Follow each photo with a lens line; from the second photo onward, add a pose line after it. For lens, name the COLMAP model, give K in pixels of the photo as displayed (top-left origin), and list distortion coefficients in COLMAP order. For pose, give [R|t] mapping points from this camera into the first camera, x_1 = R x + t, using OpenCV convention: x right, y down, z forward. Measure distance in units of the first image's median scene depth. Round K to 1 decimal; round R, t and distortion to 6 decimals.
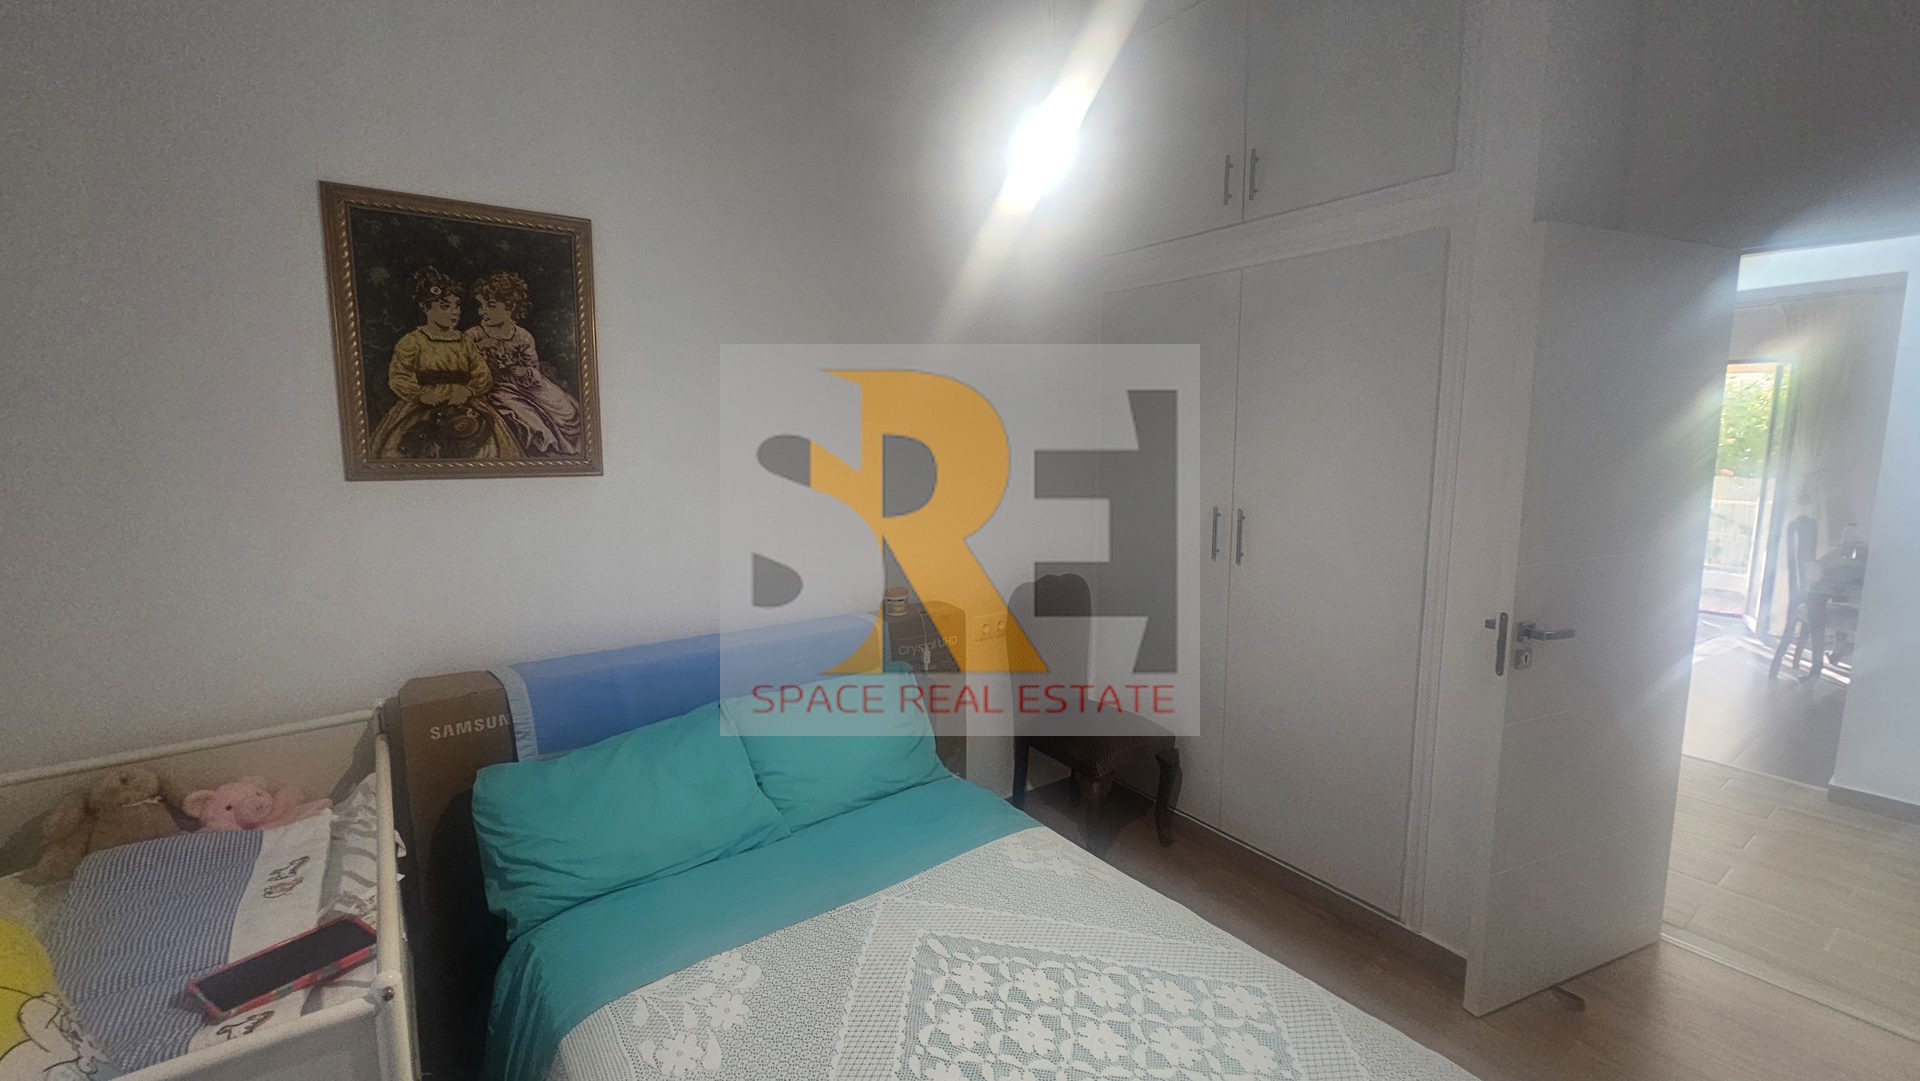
lens RADIAL K [[787.0, 0, 966.5], [0, 787.0, 531.4], [0, 0, 1]] dist [-0.003620, 0.002323]
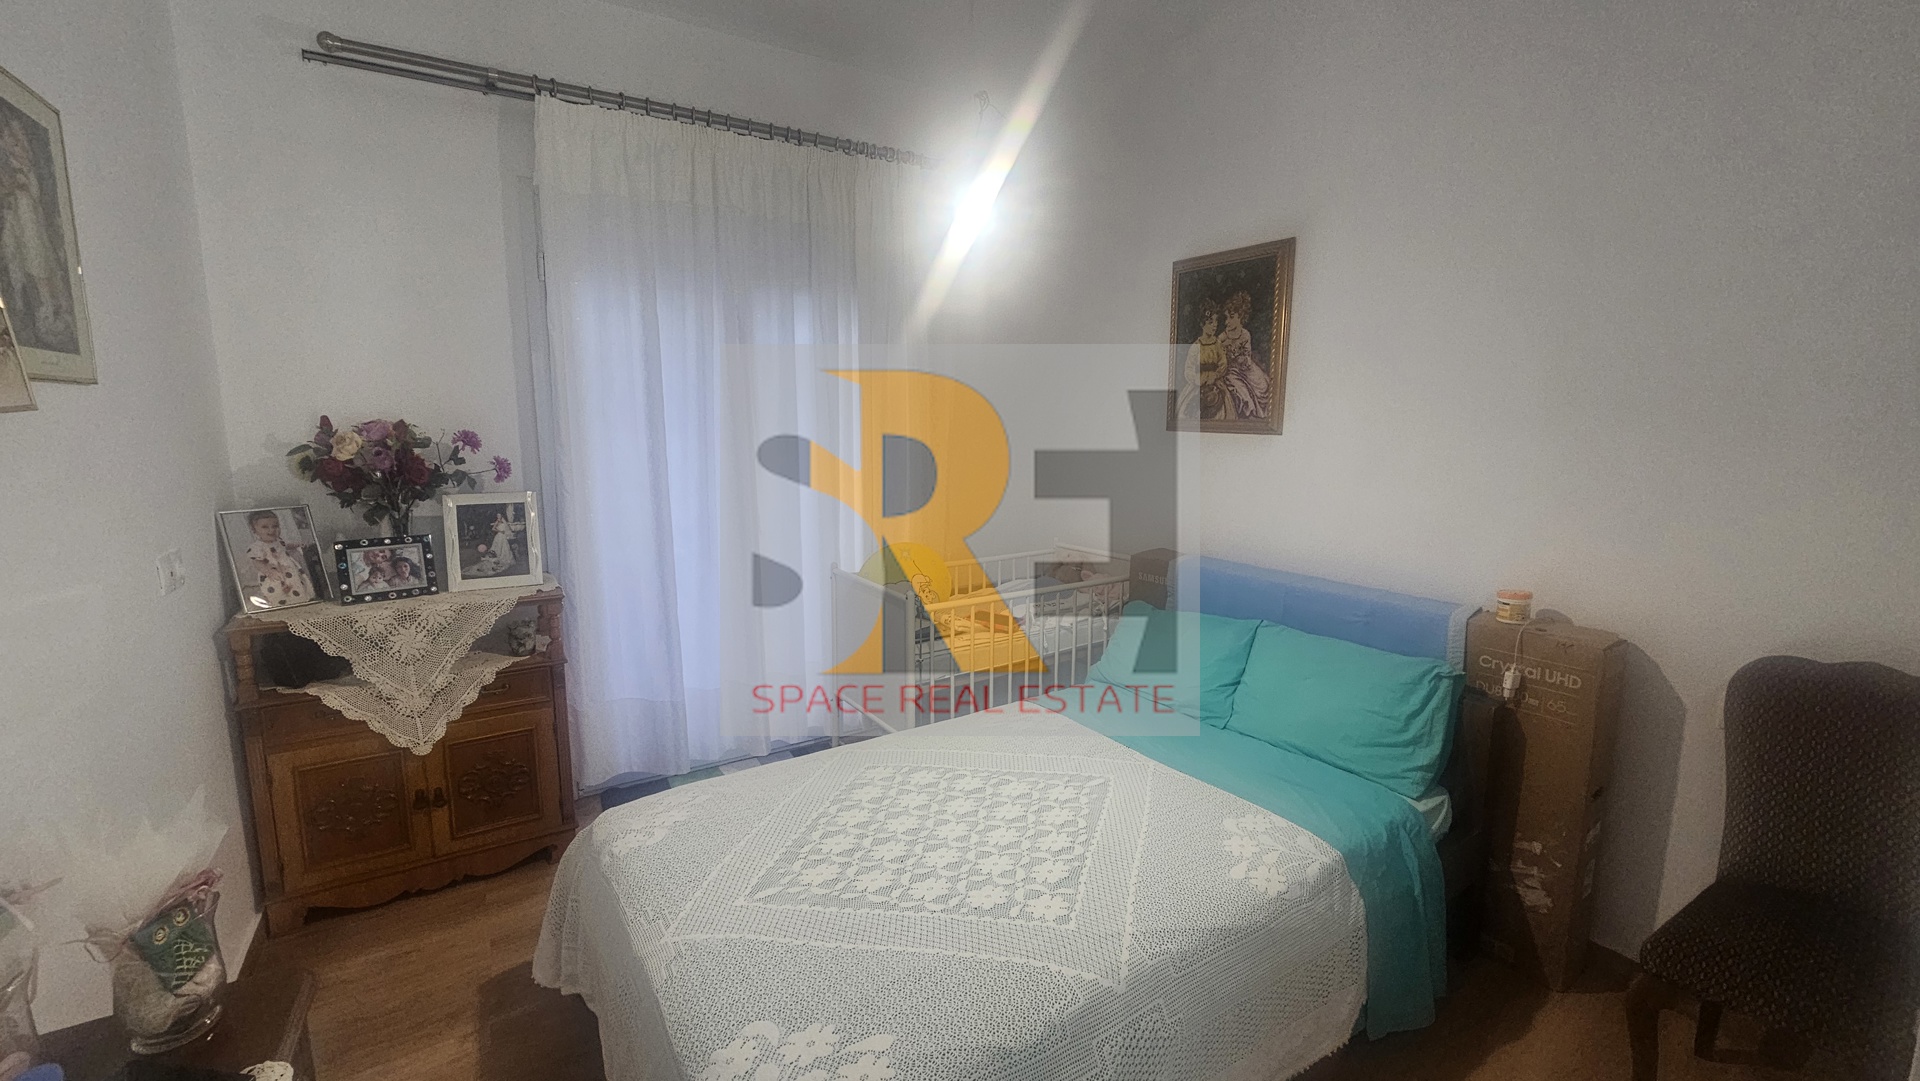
lens RADIAL K [[787.0, 0, 966.3], [0, 787.0, 534.9], [0, 0, 1]] dist [-0.003620, 0.002323]
pose [[-0.051270, 0.148657, -0.987559, 0.945085], [-0.133449, 0.978971, 0.154292, -0.043679], [0.989729, 0.139700, -0.030354, 0.591596]]
